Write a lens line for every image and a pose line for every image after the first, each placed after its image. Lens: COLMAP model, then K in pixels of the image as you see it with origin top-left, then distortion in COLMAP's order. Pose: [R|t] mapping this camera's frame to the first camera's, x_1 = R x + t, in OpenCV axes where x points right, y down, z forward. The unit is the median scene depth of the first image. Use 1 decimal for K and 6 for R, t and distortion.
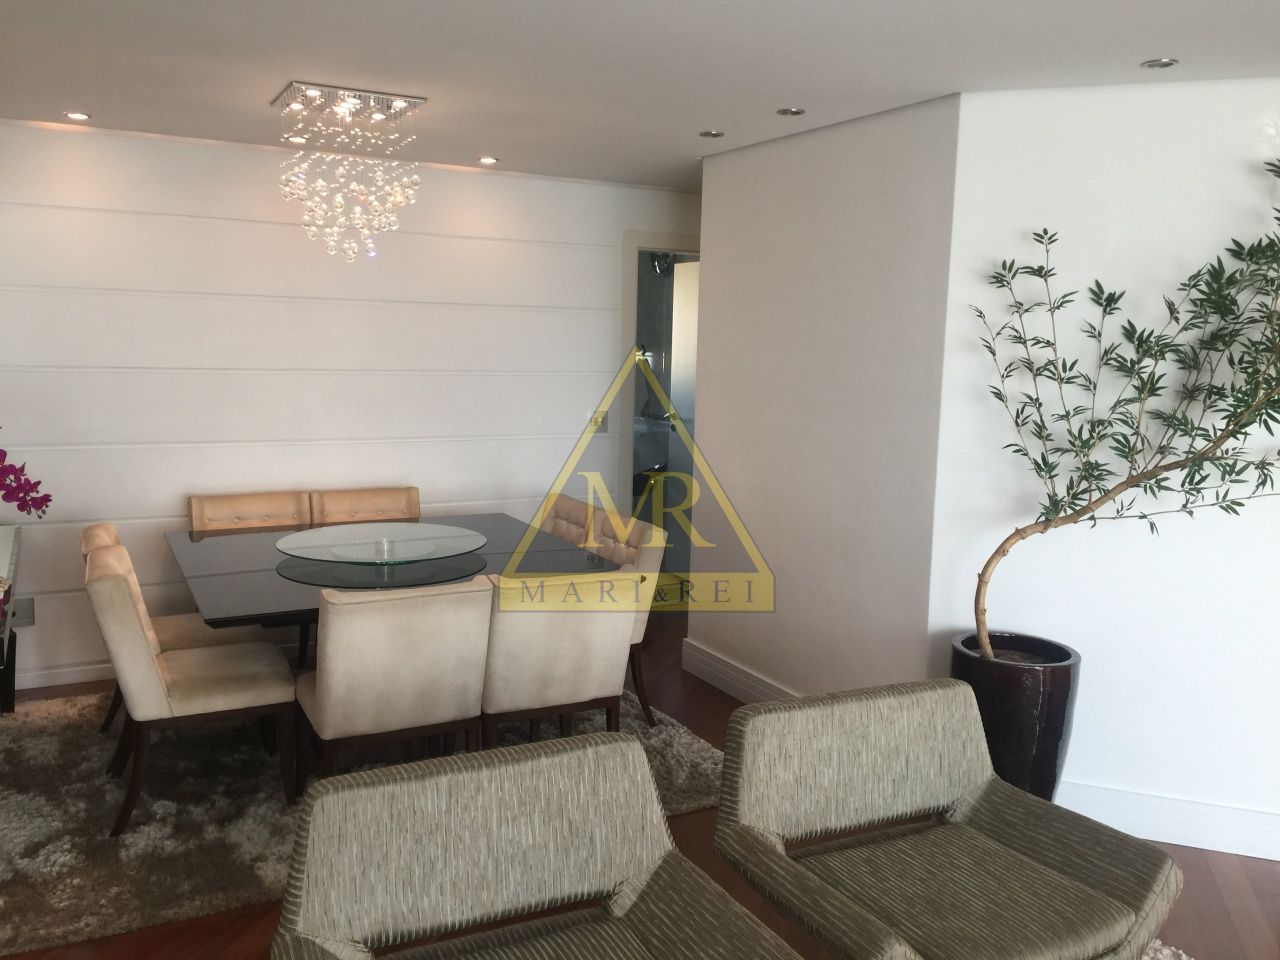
lens RADIAL K [[1104.2, 0, 640.0], [0, 1104.2, 480.0], [0, 0, 1]] dist [0.078293, -0.000966]
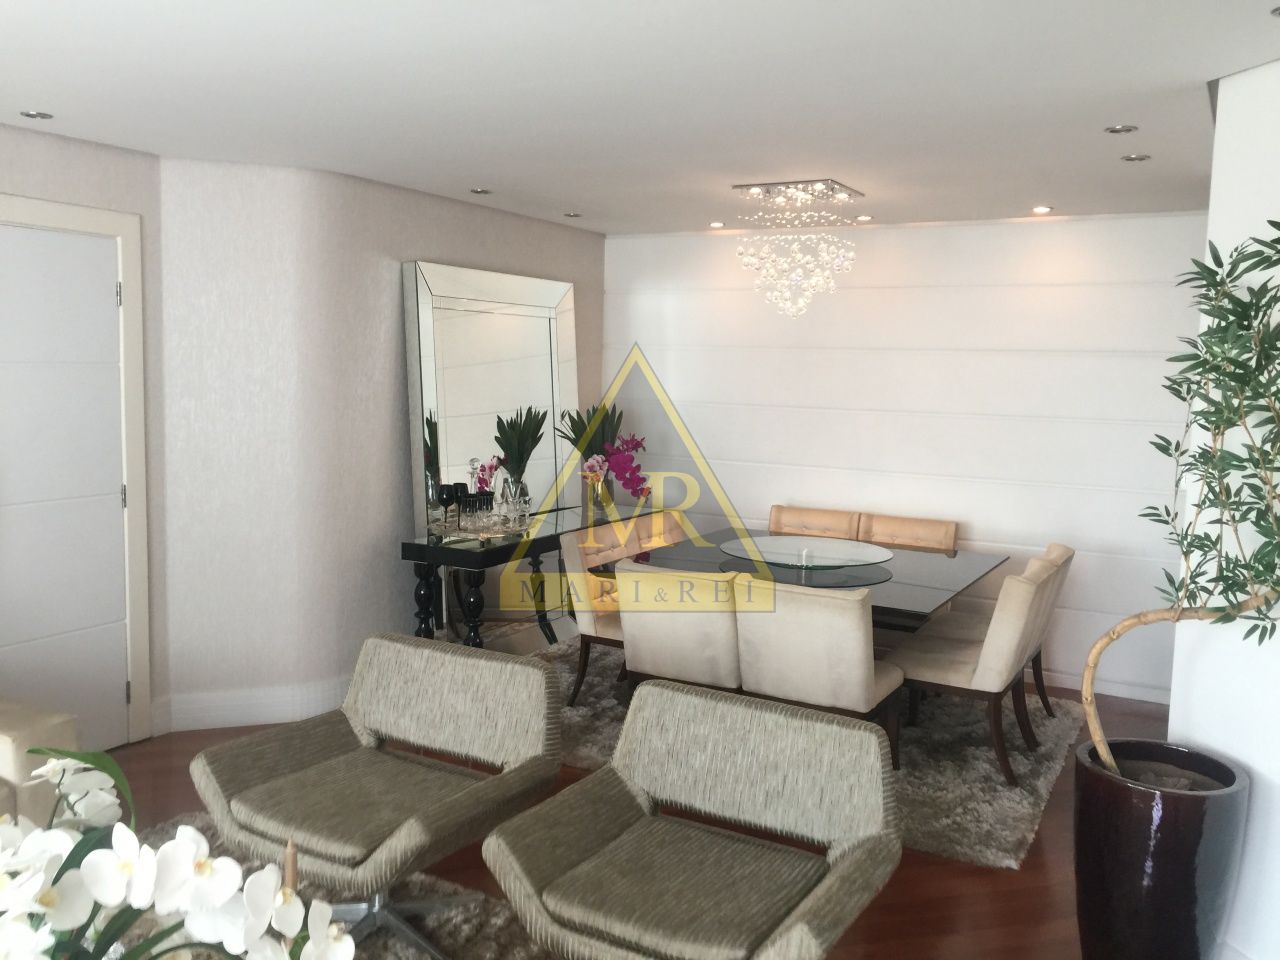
lens RADIAL K [[1059.6, 0, 640.0], [0, 1059.6, 480.0], [0, 0, 1]] dist [-0.001854, 0.001837]
pose [[0.533545, 0.070940, -0.842791, 0.956598], [-0.115741, 0.993226, 0.010331, -0.015388], [0.837815, 0.092034, 0.538142, 0.336464]]
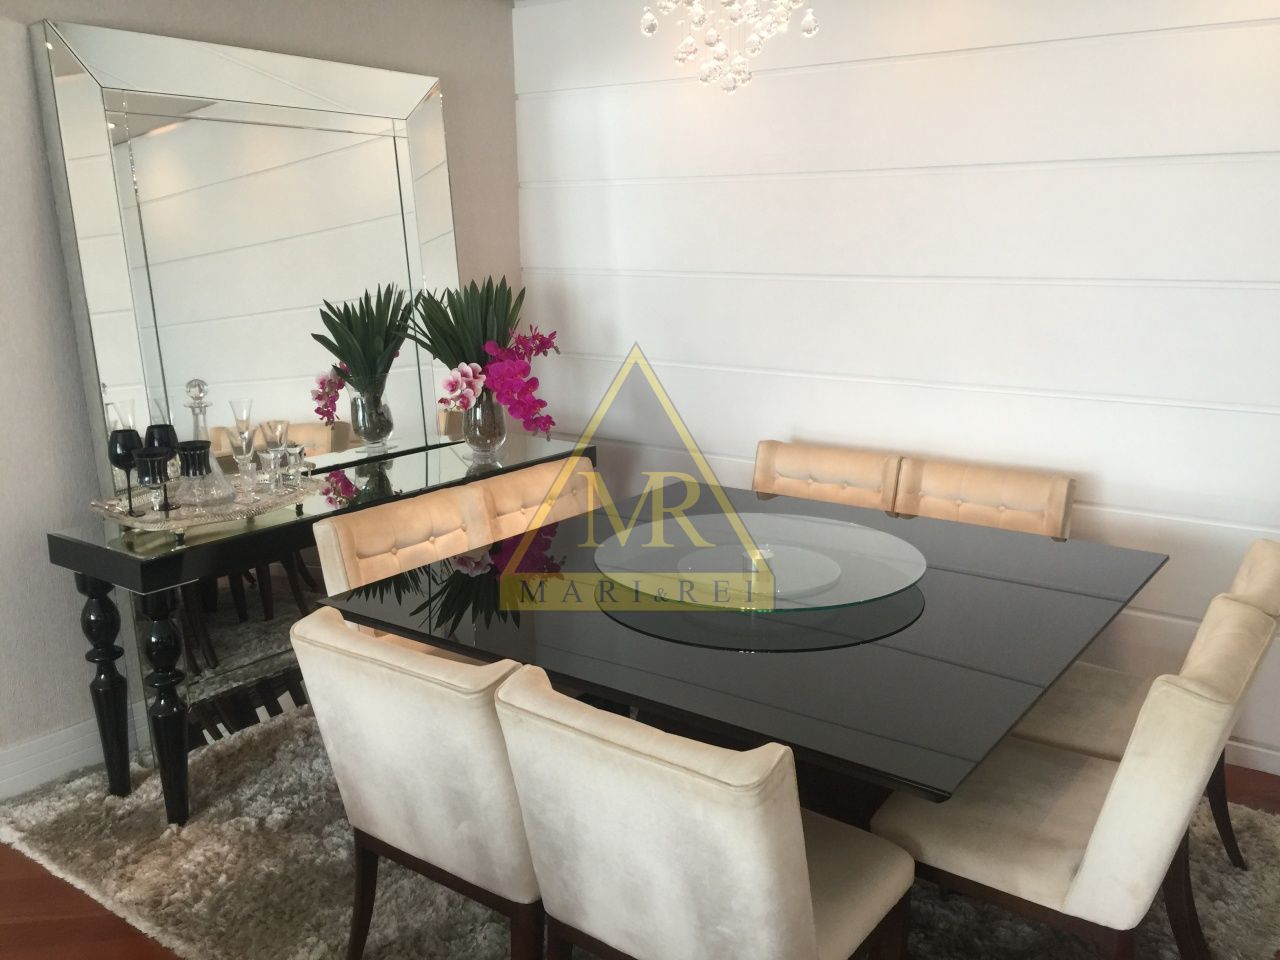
lens RADIAL K [[1086.2, 0, 637.4], [0, 1086.2, 508.9], [0, 0, 1]] dist [0.001077, -0.004532]
pose [[0.434952, 0.185076, -0.881228, 0.419513], [-0.094479, 0.982628, 0.159740, -0.089328], [0.895483, 0.013778, 0.444881, 0.992954]]
